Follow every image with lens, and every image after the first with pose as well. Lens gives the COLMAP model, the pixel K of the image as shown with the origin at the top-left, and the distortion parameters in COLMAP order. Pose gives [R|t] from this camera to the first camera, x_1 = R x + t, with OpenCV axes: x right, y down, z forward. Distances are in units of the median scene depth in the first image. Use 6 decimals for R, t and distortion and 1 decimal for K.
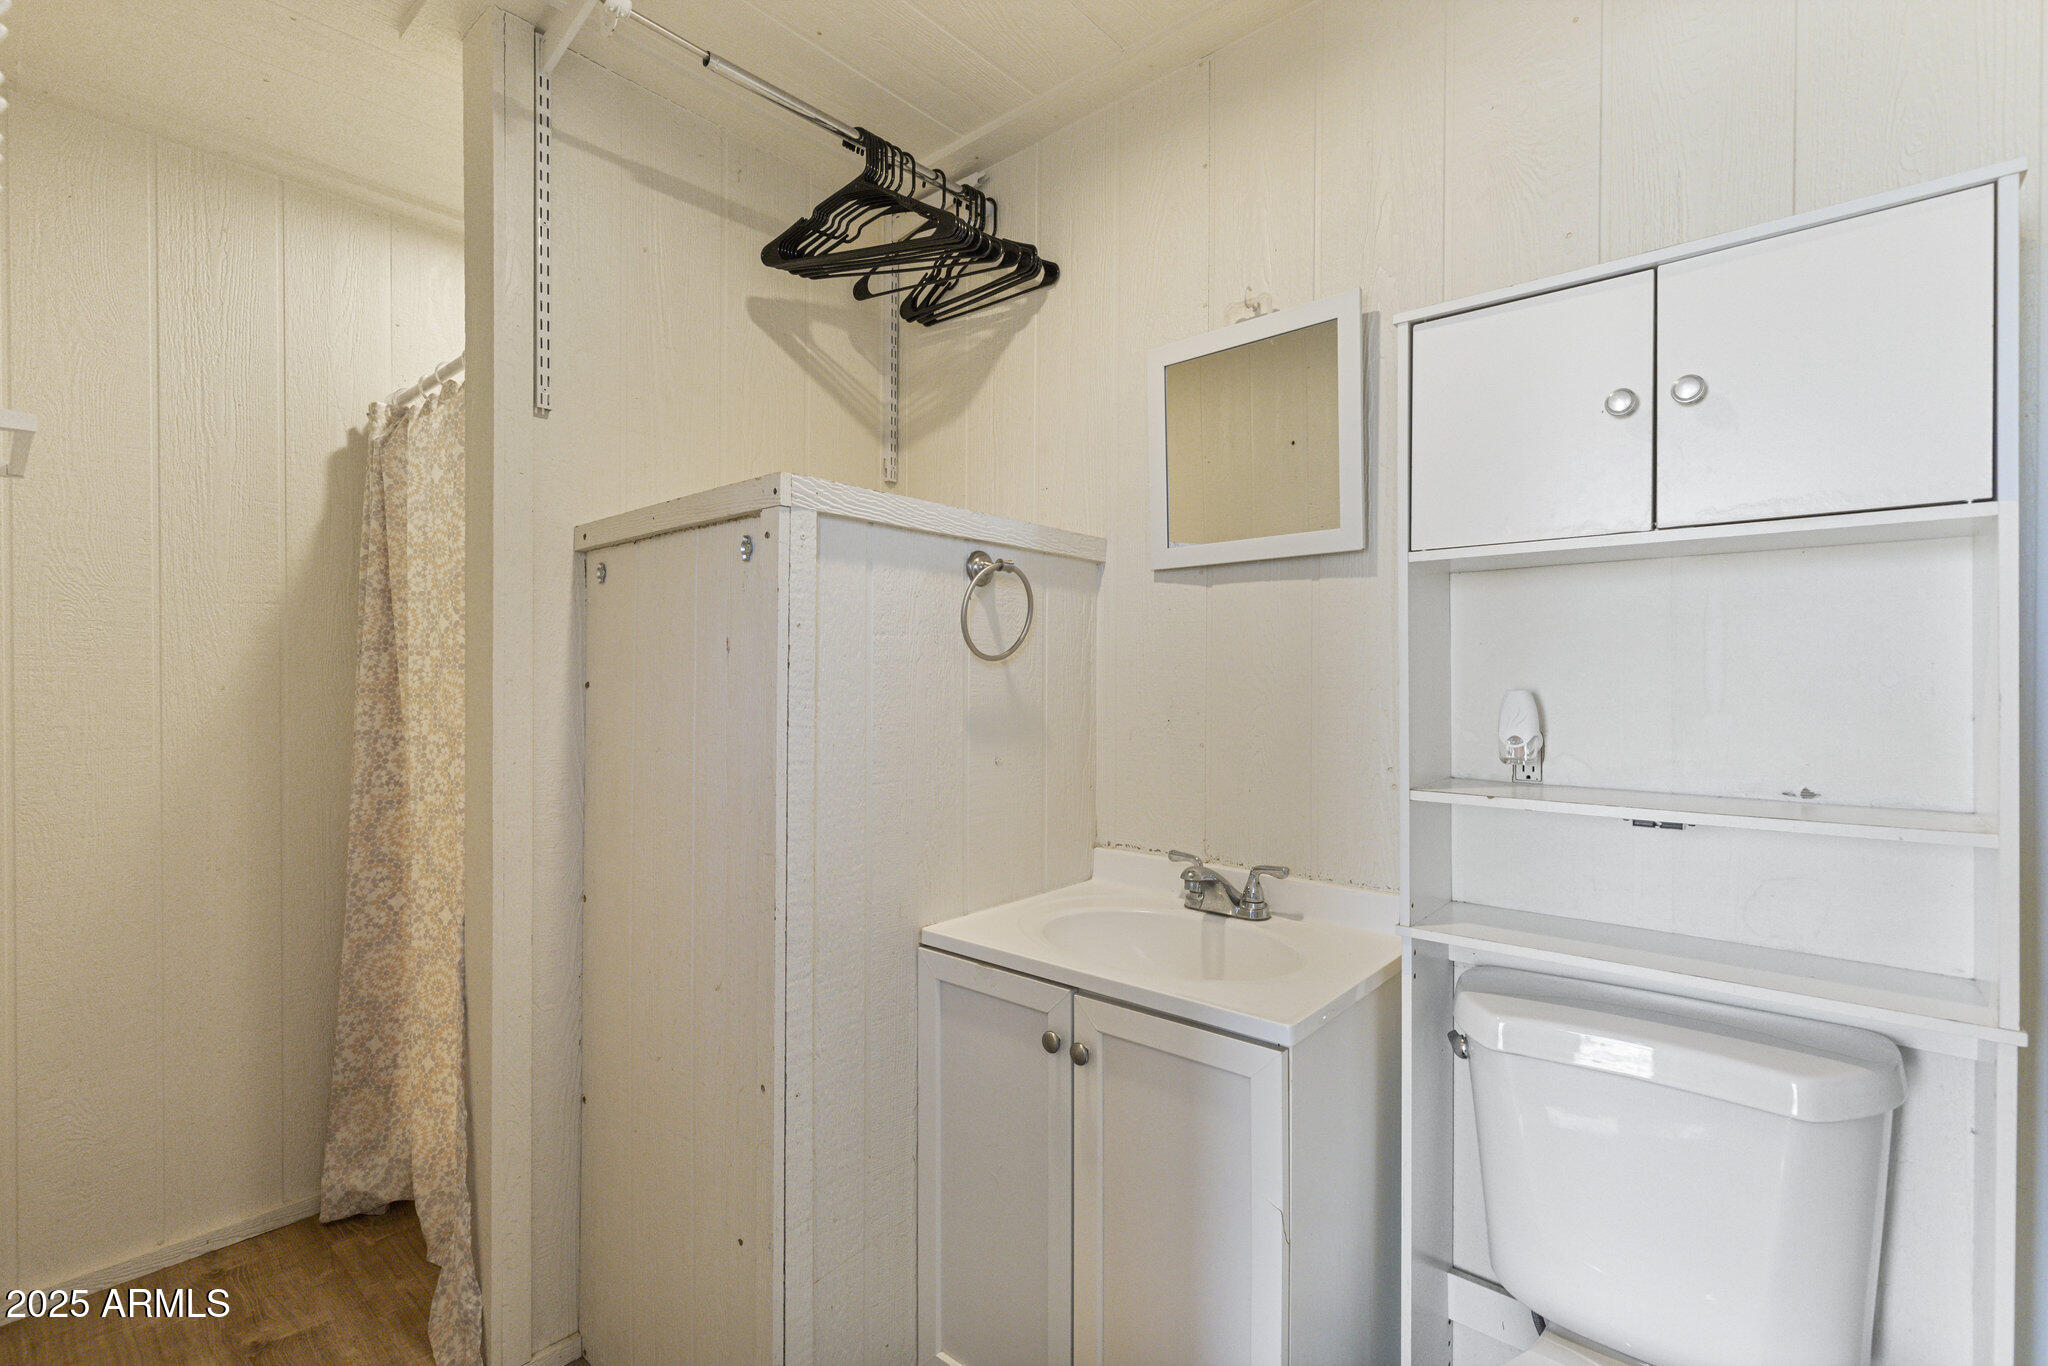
lens RADIAL K [[929.7, 0, 1029.4], [0, 929.7, 677.5], [0, 0, 1]] dist [-0.001484, -0.000287]
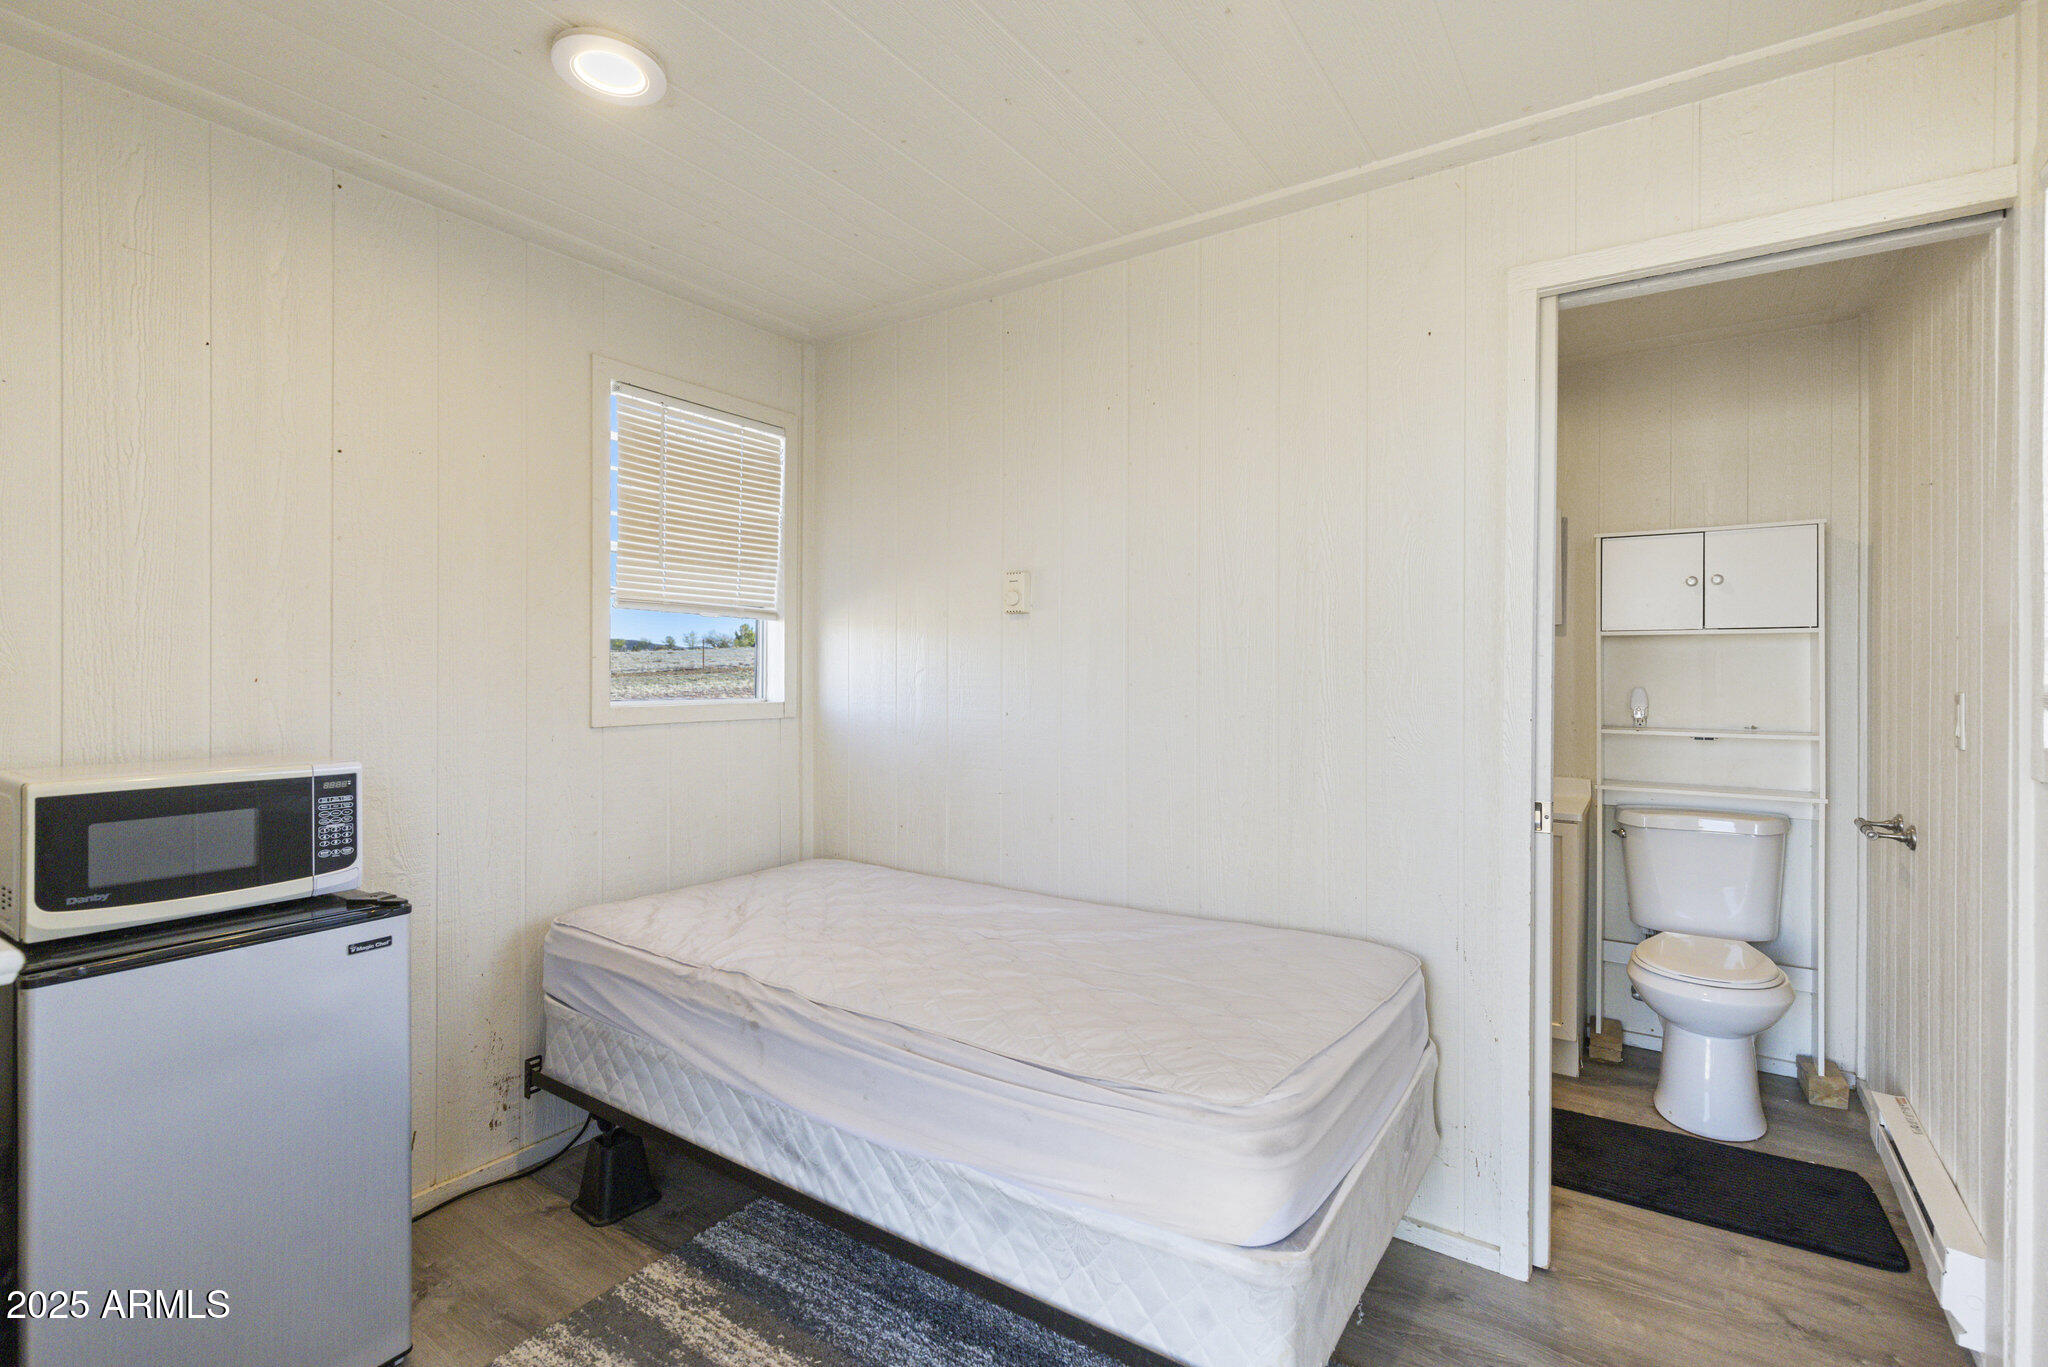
lens RADIAL K [[929.7, 0, 1029.4], [0, 929.7, 678.0], [0, 0, 1]] dist [-0.001484, -0.000287]
pose [[0.993219, 0.001251, 0.116251, -1.584018], [-0.001178, 0.999999, -0.000695, -0.011848], [-0.116251, 0.000554, 0.993220, -1.452115]]
